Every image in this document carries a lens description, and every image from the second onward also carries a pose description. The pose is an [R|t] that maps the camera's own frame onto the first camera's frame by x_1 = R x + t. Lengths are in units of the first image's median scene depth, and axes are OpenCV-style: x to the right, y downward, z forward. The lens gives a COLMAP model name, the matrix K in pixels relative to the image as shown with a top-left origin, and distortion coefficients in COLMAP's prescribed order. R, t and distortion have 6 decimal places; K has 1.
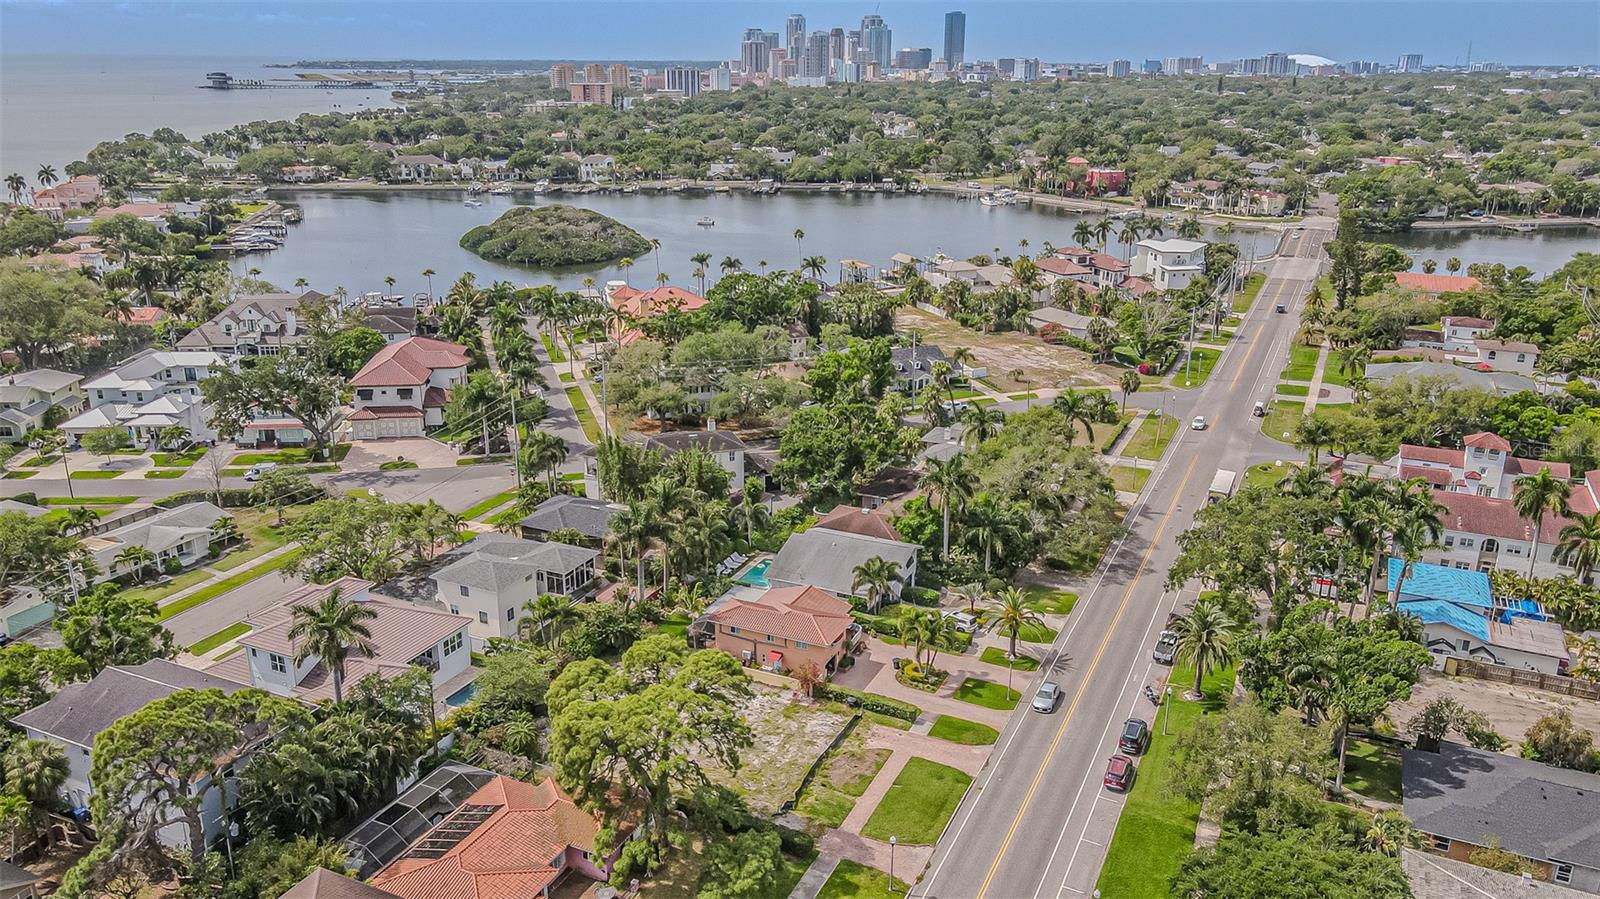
lens RADIAL K [[1202.7, 0, 818.9], [0, 1202.7, 448.9], [0, 0, 1]] dist [-0.006535, 0.050234]
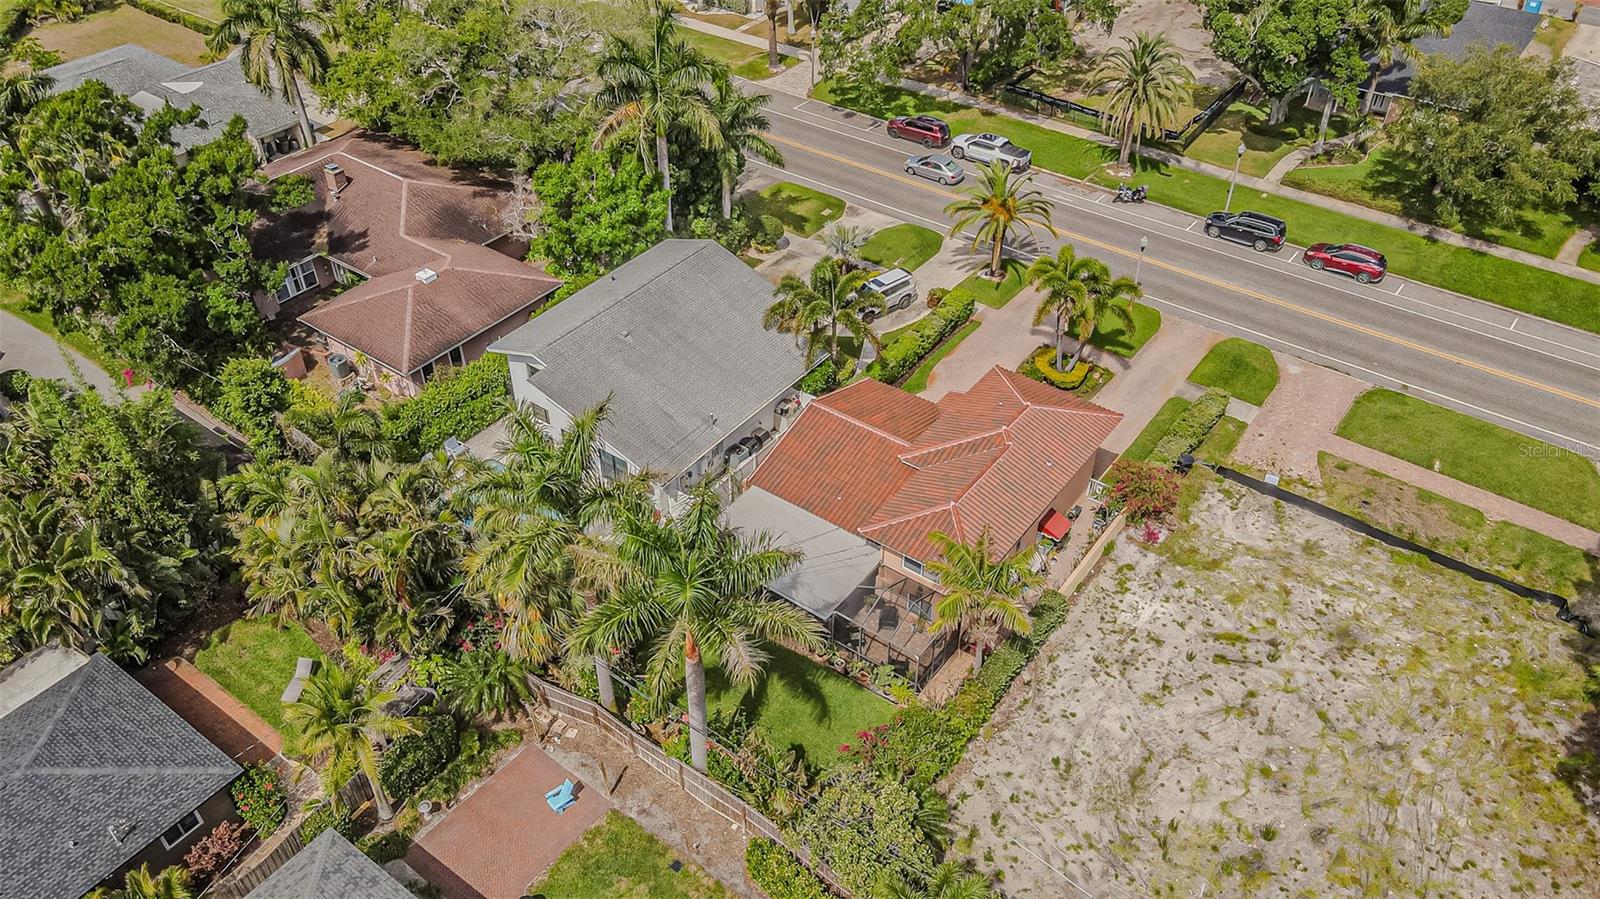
lens RADIAL K [[1183.7, 0, 800.0], [0, 1183.7, 449.5], [0, 0, 1]] dist [-0.007129, 0.038488]
pose [[0.203526, -0.625078, 0.753561, -0.142433], [0.302565, 0.772152, 0.558781, -0.046929], [-0.931145, 0.114275, 0.346280, 0.364353]]
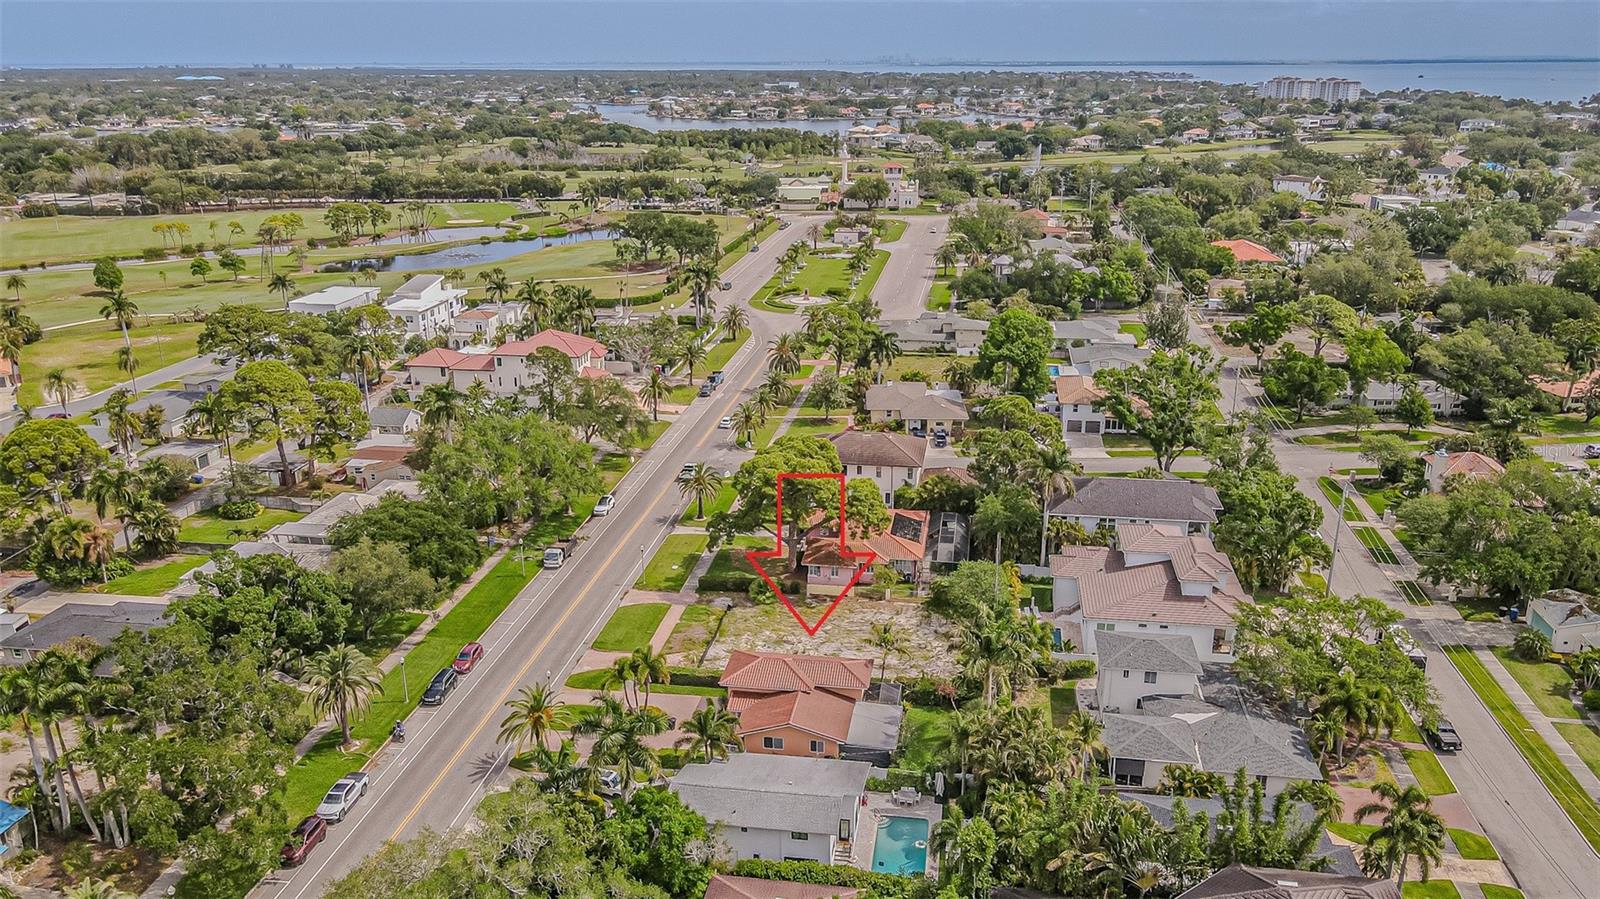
lens RADIAL K [[1221.5, 0, 800.0], [0, 1221.5, 449.5], [0, 0, 1]] dist [-0.016025, 0.058492]
pose [[-0.963369, 0.080774, -0.255724, 0.076556], [-0.084425, 0.813733, 0.575074, -0.212770], [0.254543, 0.575598, -0.777106, 0.648530]]
